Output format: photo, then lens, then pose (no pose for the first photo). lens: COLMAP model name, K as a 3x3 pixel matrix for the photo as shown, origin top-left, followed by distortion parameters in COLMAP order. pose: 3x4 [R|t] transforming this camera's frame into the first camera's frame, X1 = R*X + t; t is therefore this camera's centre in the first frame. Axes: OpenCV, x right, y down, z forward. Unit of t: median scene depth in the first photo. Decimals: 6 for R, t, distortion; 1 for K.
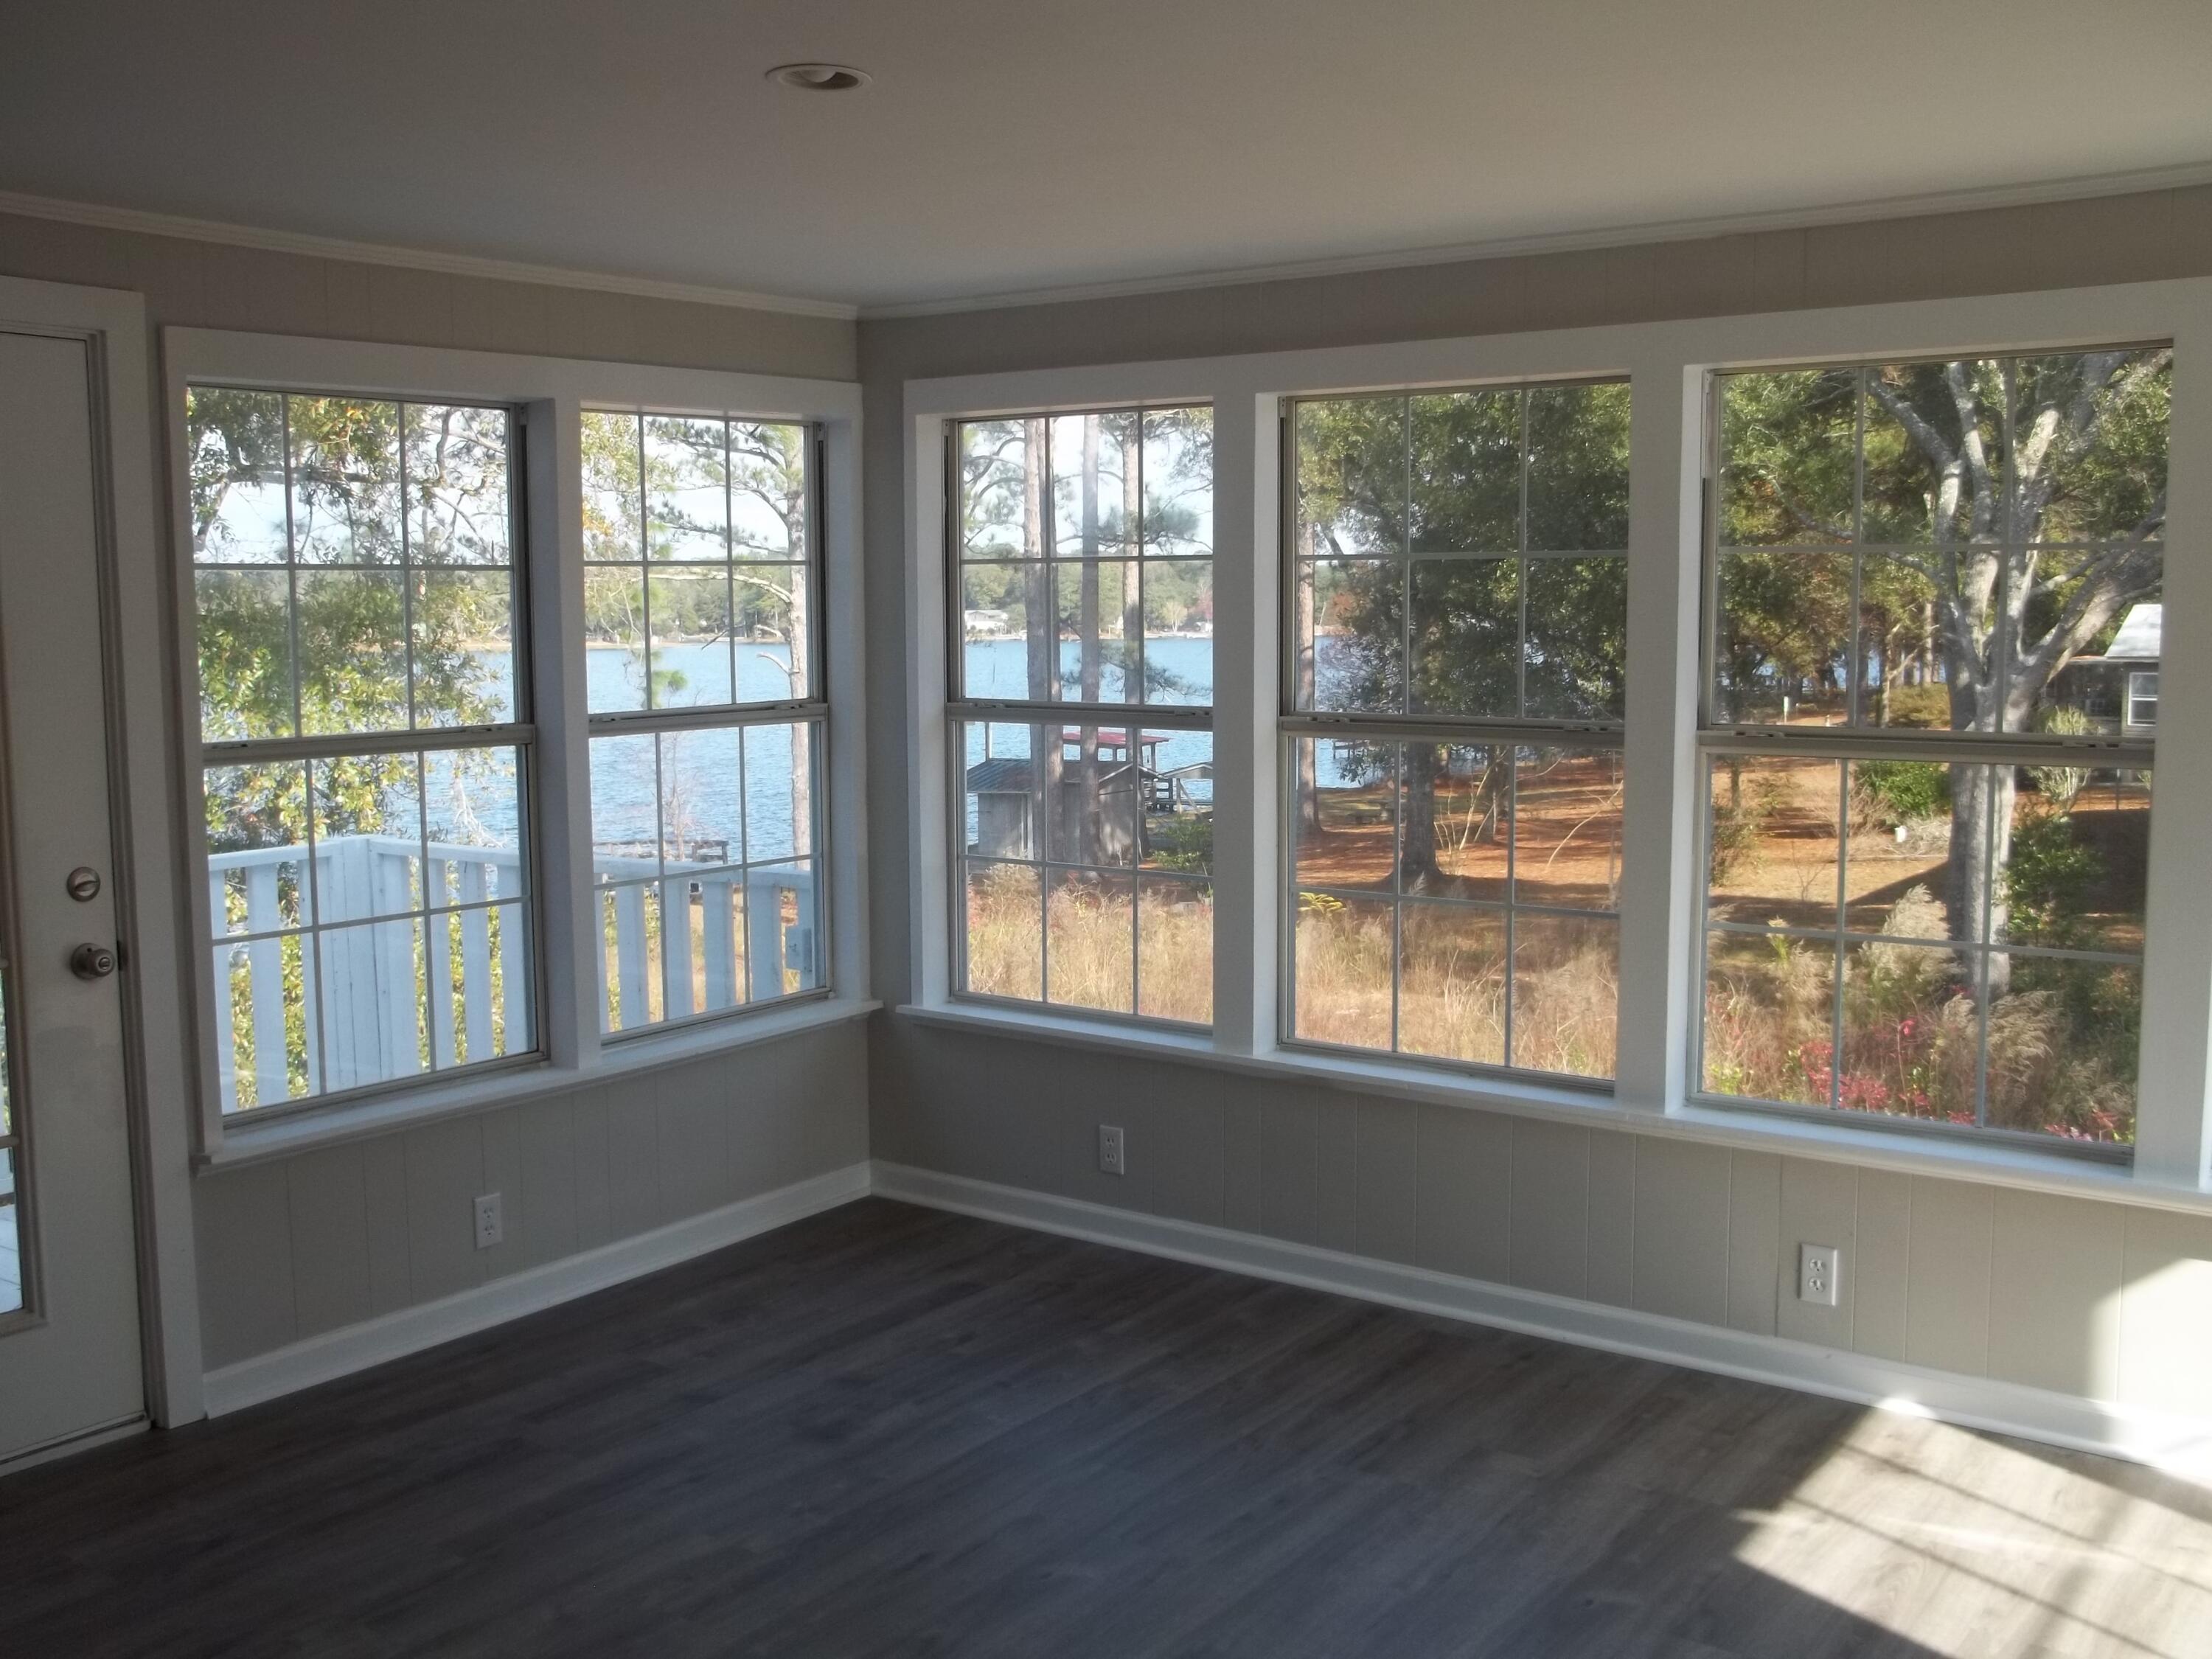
lens RADIAL K [[2168.8, 0, 1097.1], [0, 2168.8, 826.8], [0, 0, 1]] dist [-0.108732, 0.152406]
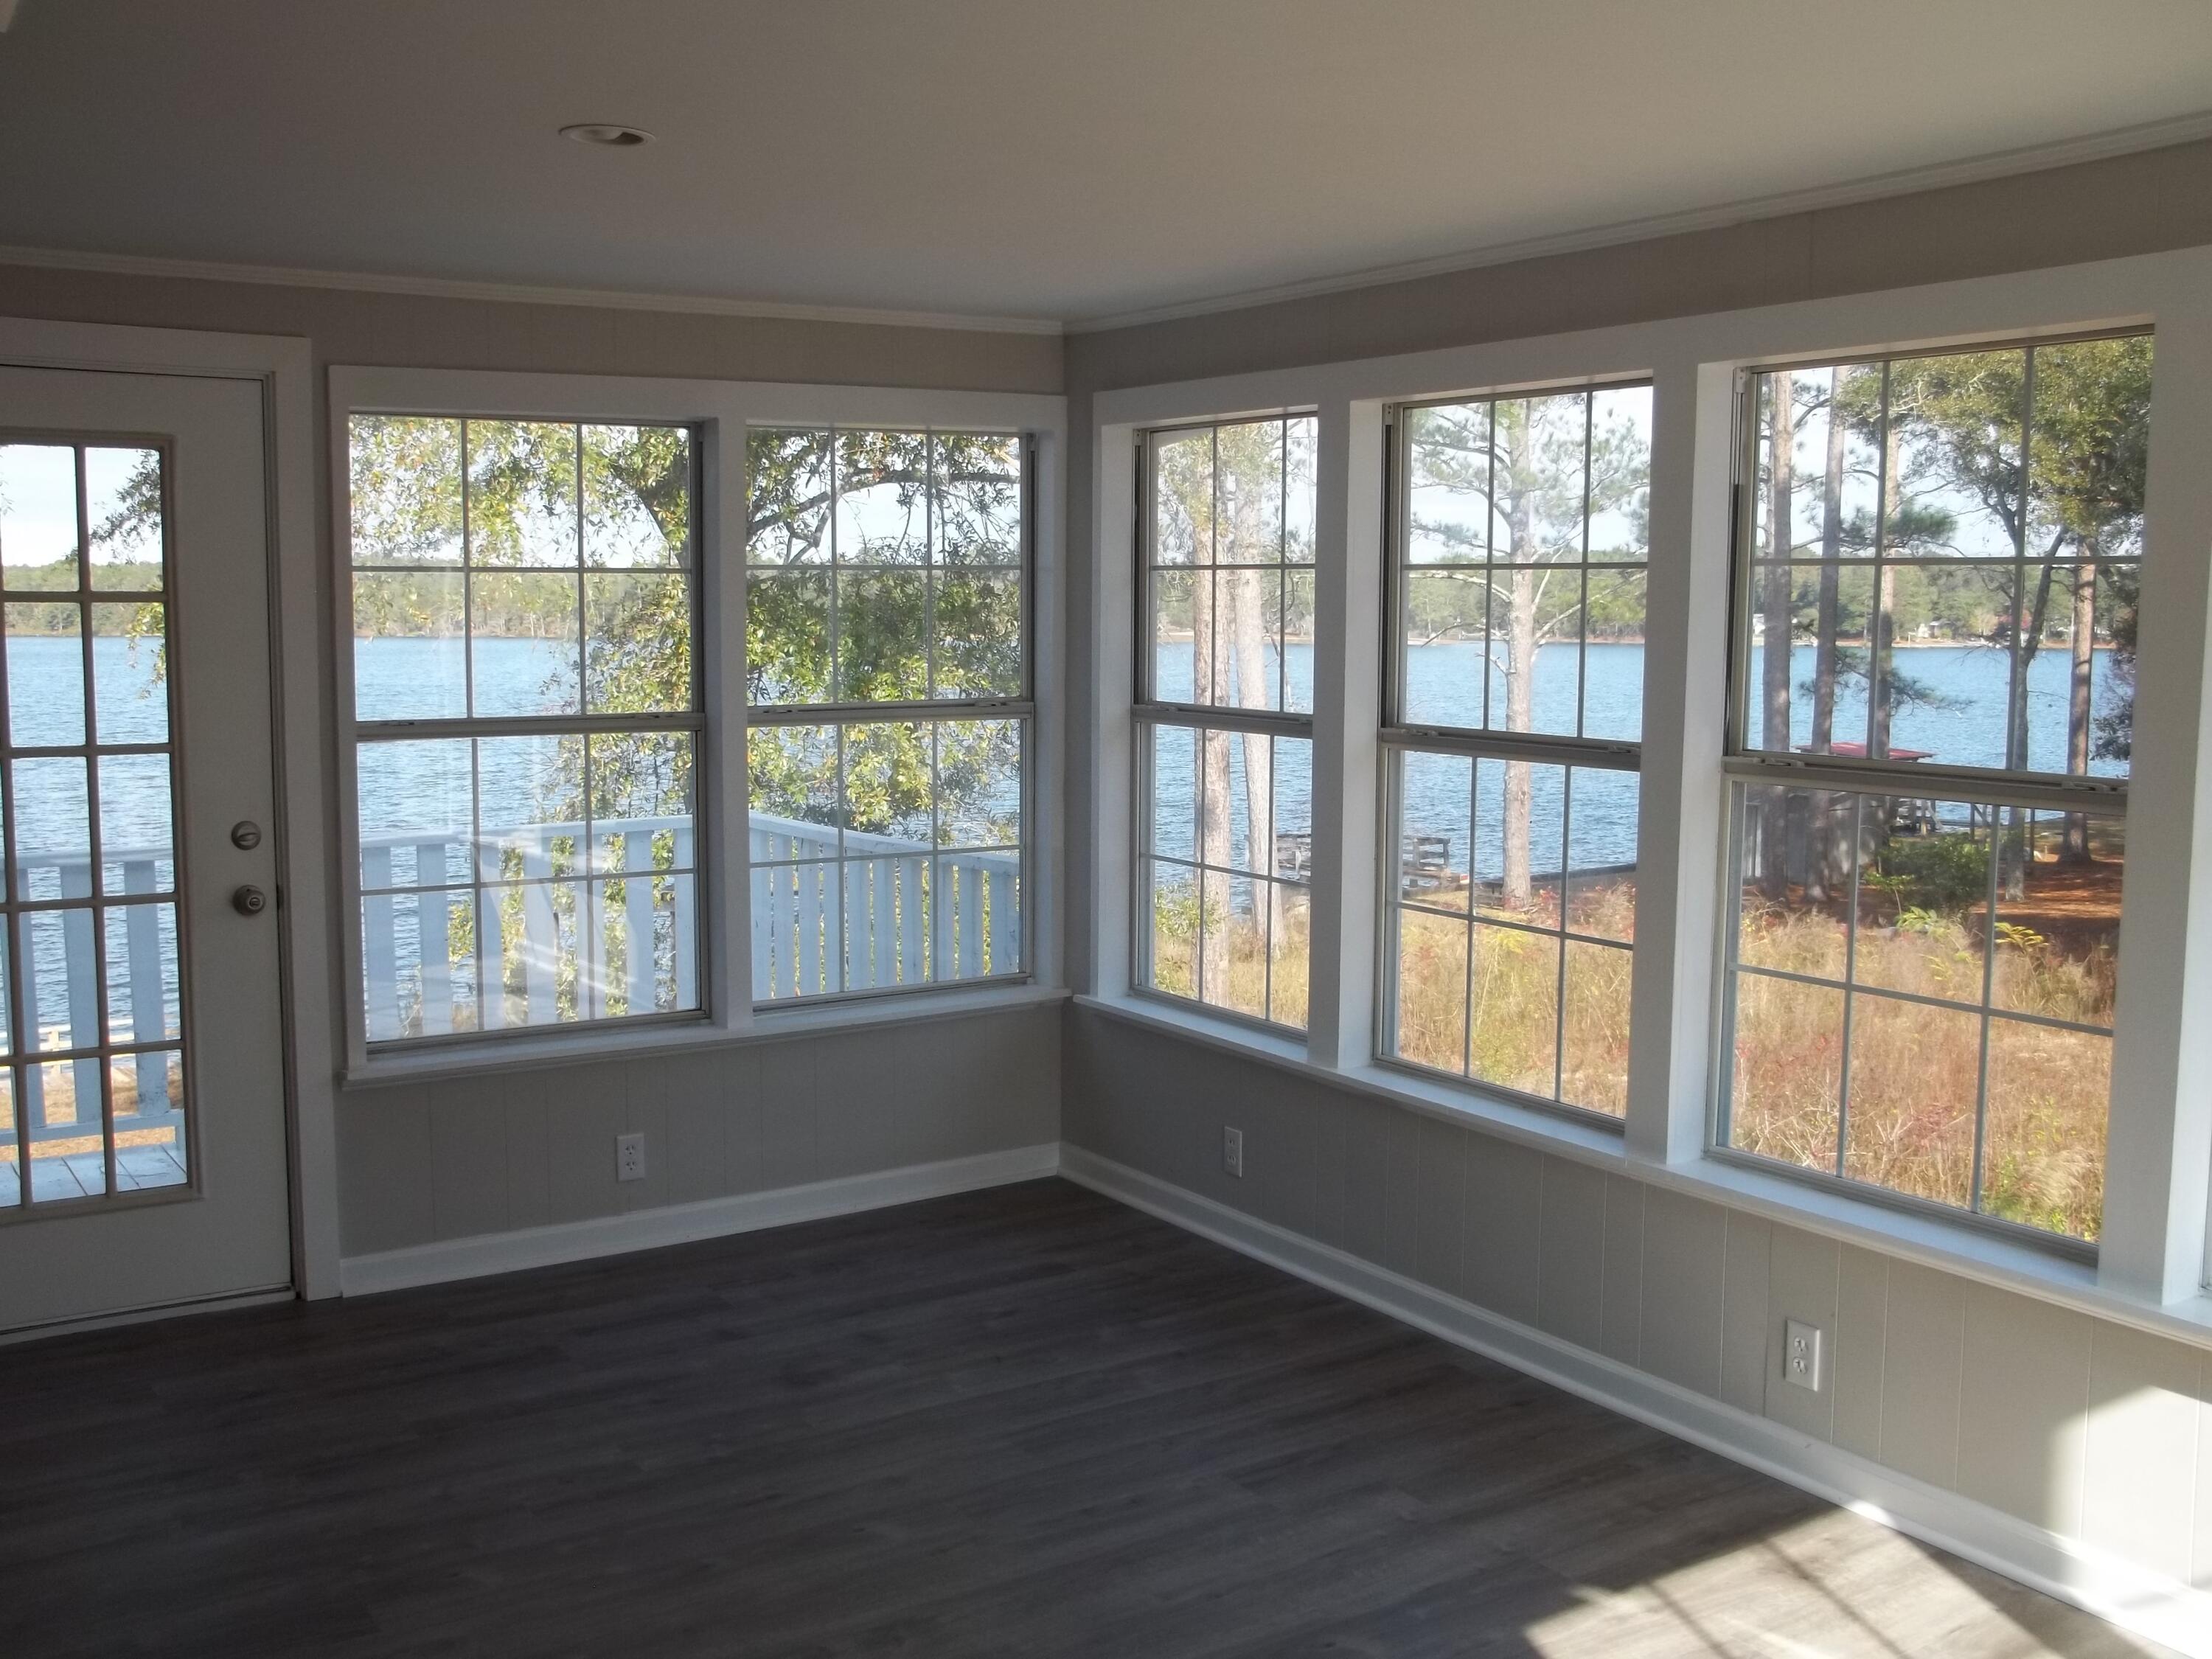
lens RADIAL K [[2168.8, 0, 1097.1], [0, 2168.8, 826.8], [0, 0, 1]] dist [-0.108732, 0.152406]
pose [[0.937575, 0.047154, -0.344572, 0.336852], [-0.046891, 0.998859, 0.009102, -0.009791], [0.344608, 0.007624, 0.938716, 0.034395]]
